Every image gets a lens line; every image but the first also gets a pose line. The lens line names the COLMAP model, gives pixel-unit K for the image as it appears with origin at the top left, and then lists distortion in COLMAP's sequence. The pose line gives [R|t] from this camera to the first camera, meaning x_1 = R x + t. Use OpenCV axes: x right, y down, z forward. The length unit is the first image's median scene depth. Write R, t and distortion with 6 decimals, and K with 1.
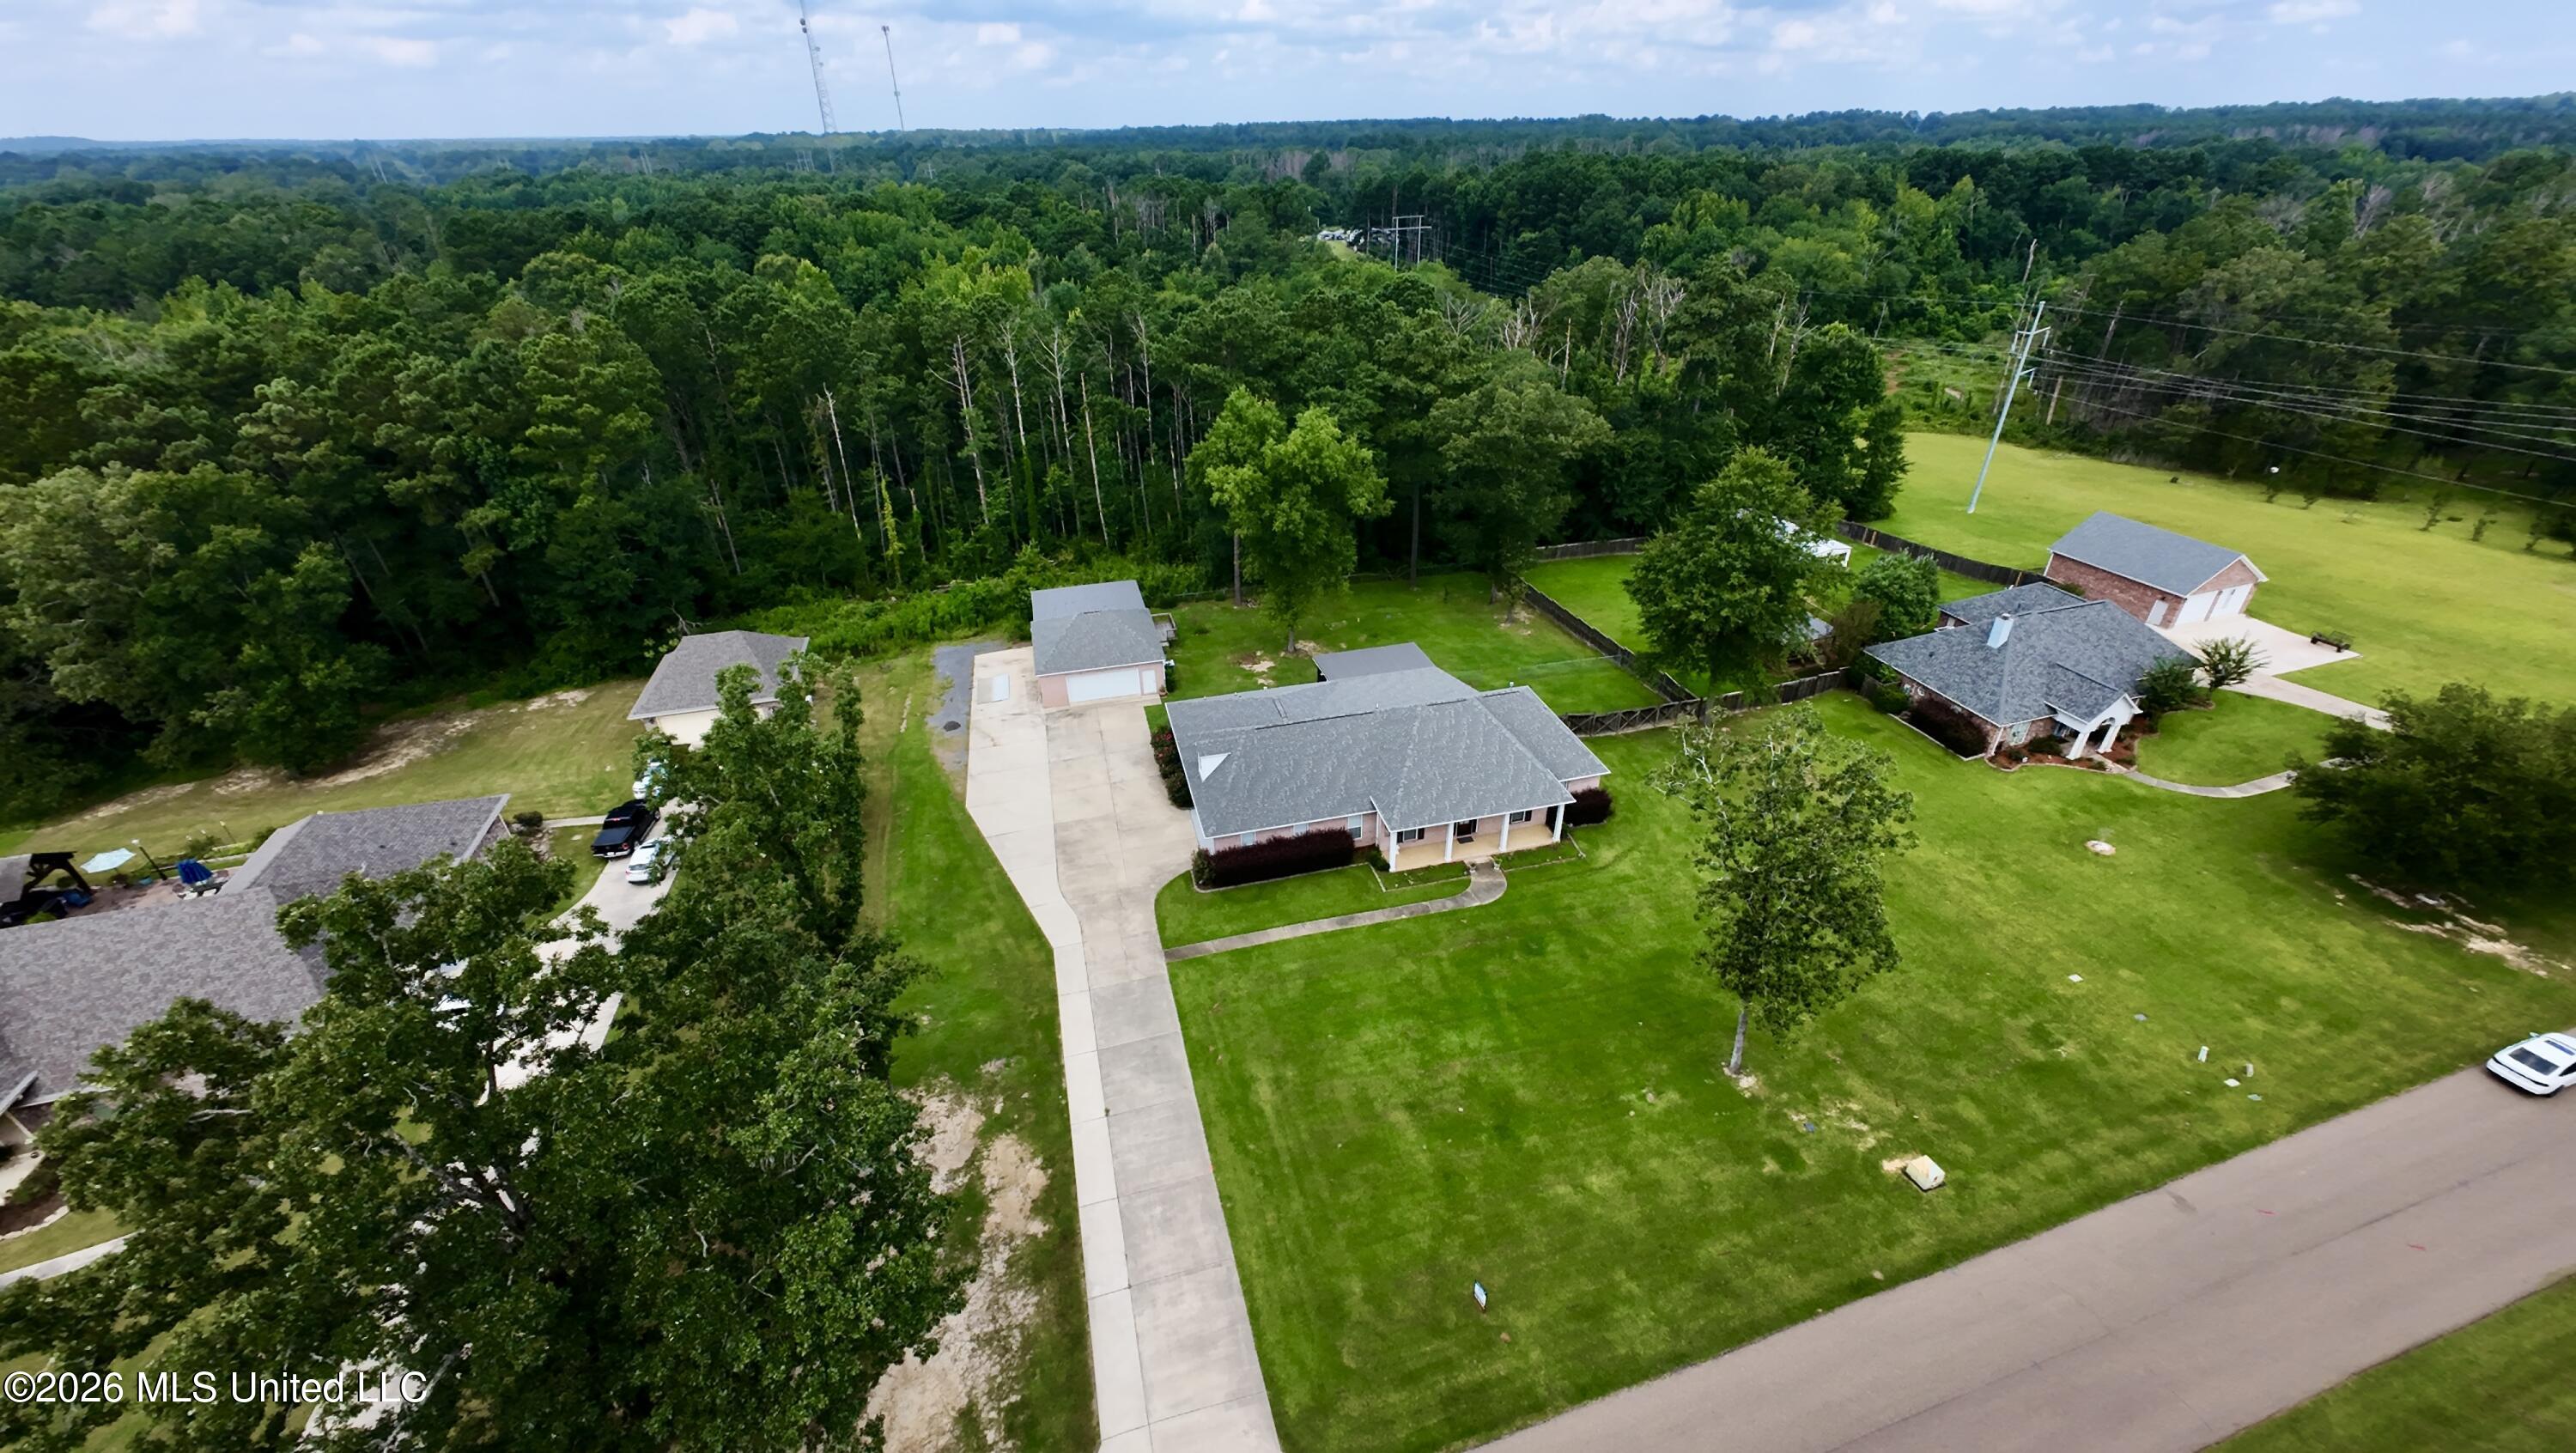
lens RADIAL K [[1002.9, 0, 1288.0], [0, 1002.9, 726.5], [0, 0, 1]] dist [-0.004772, 0.002103]
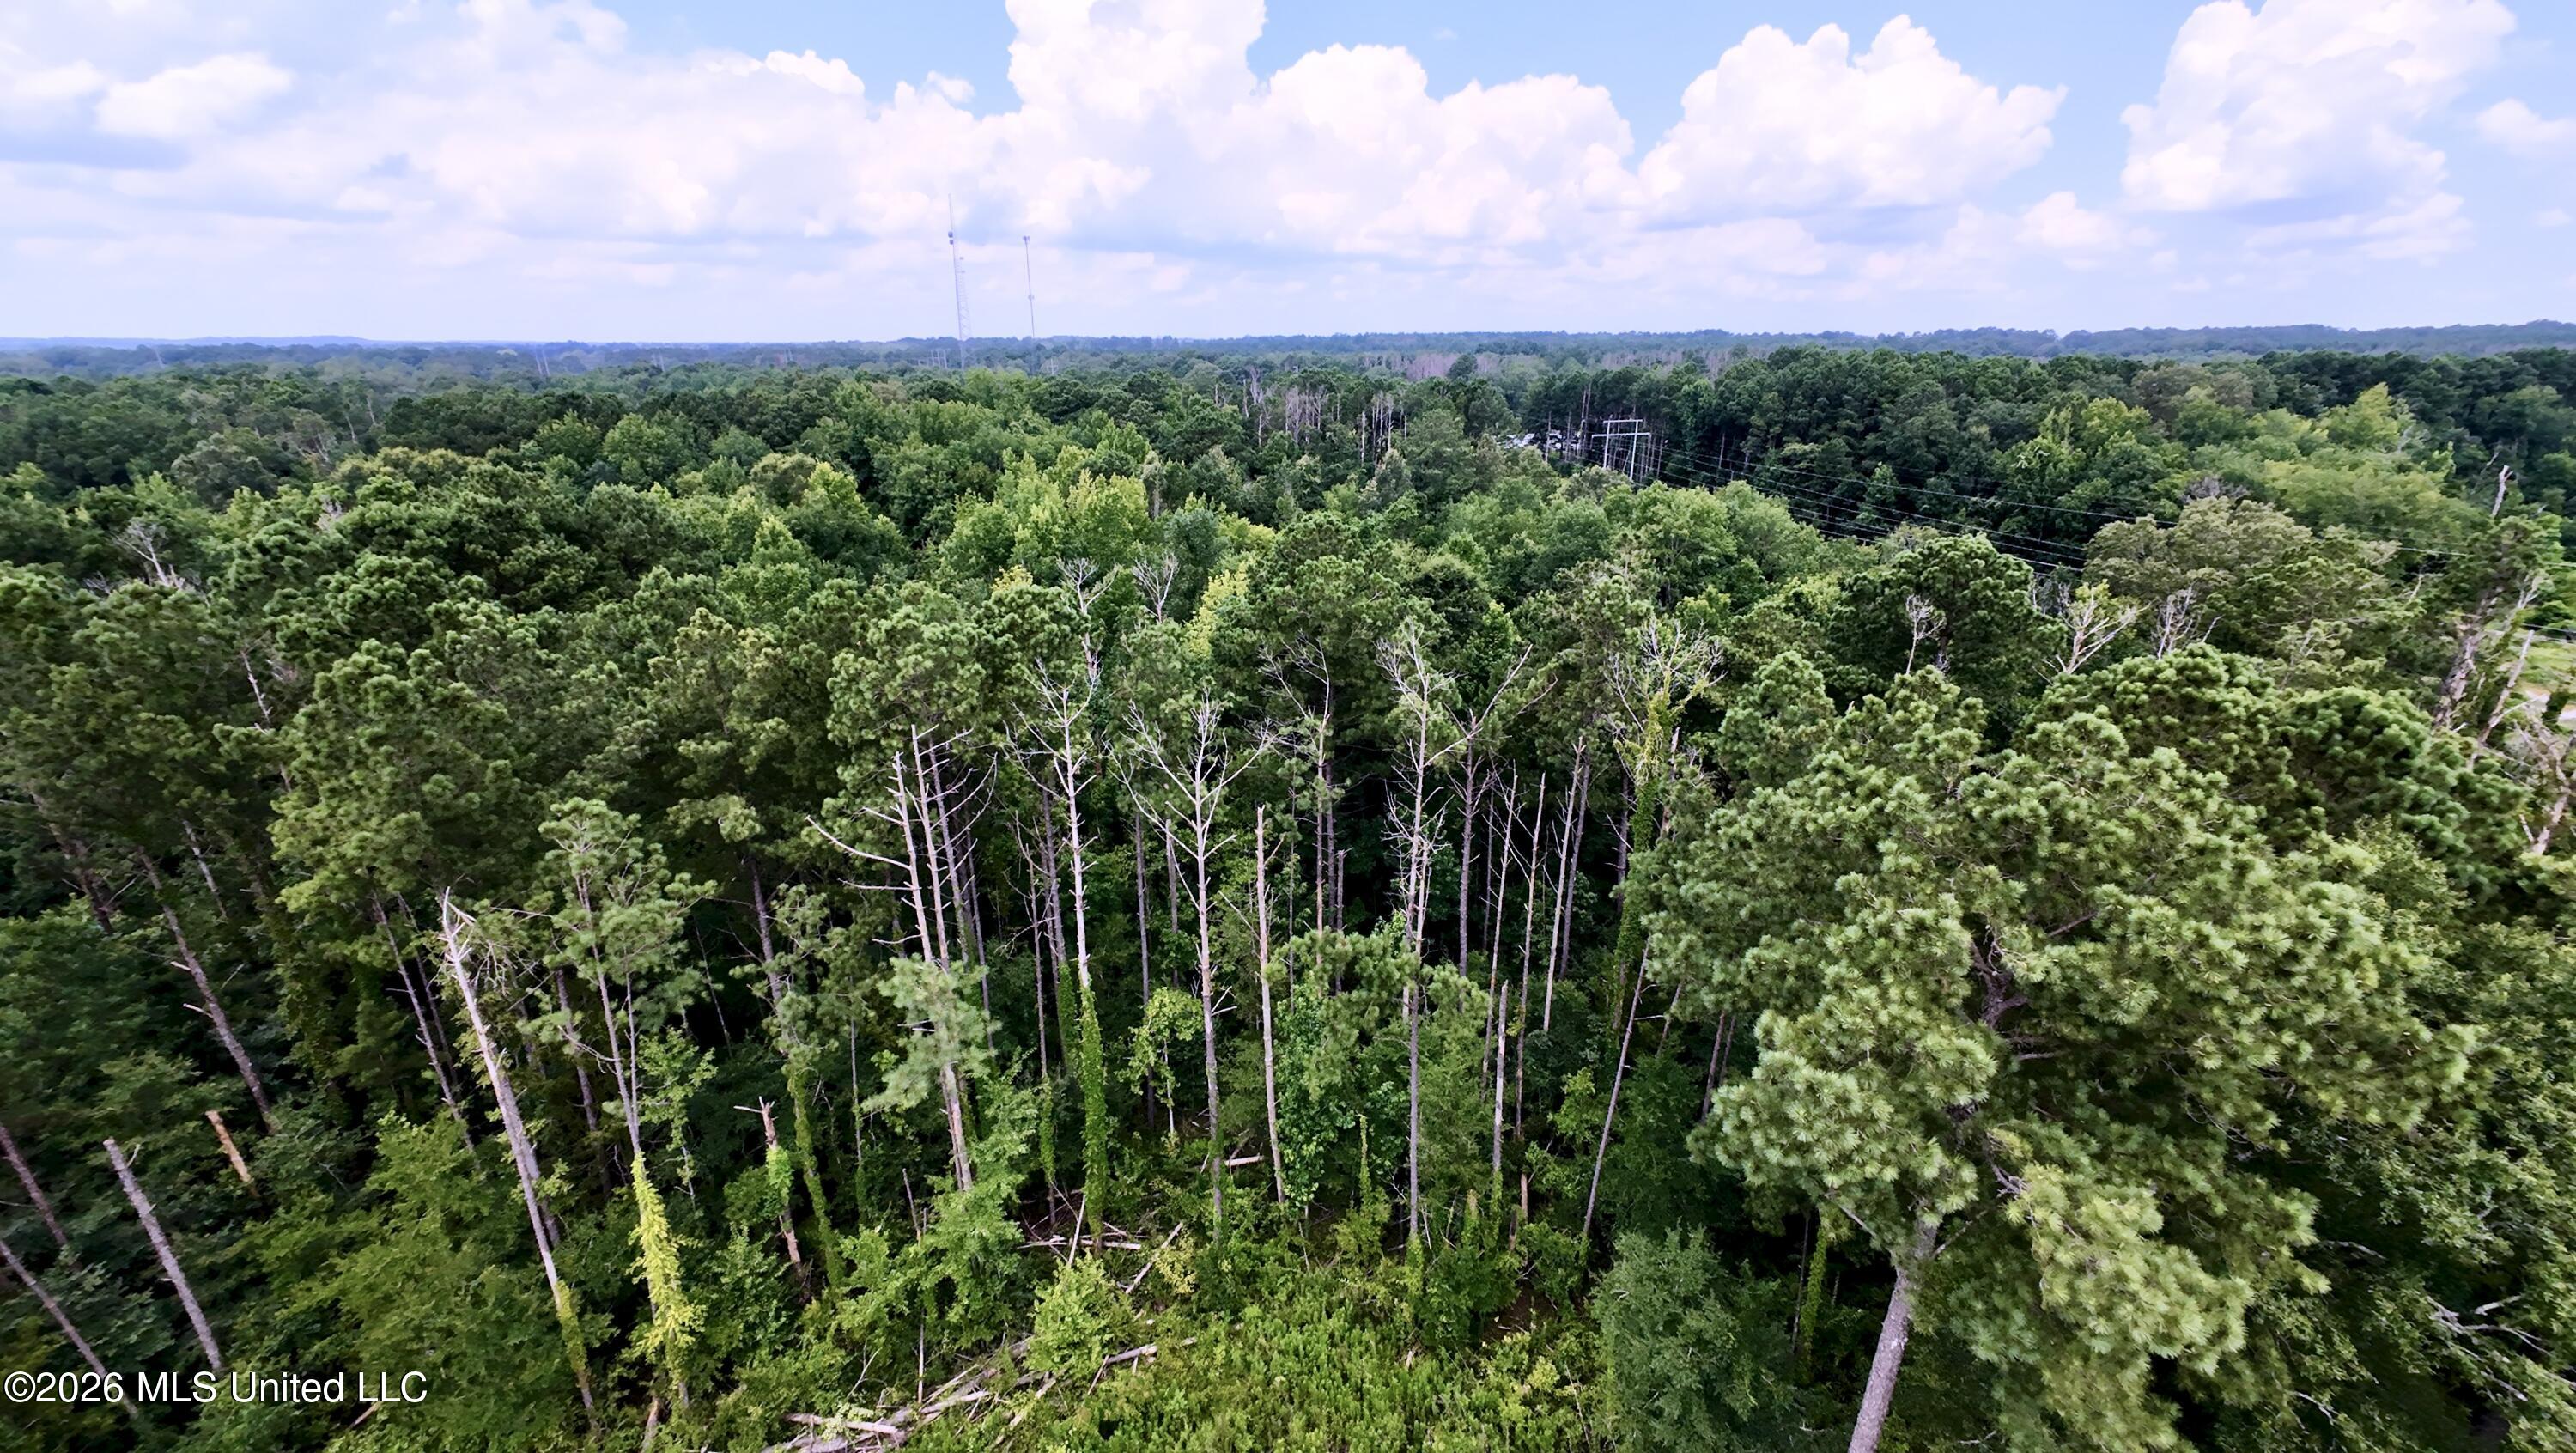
lens RADIAL K [[1002.9, 0, 1288.0], [0, 1002.9, 726.5], [0, 0, 1]] dist [-0.004772, 0.002103]
pose [[0.995293, 0.045221, -0.085713, -0.181815], [-0.059264, 0.983812, -0.169118, -0.350198], [0.076677, 0.173402, 0.981862, 0.701665]]
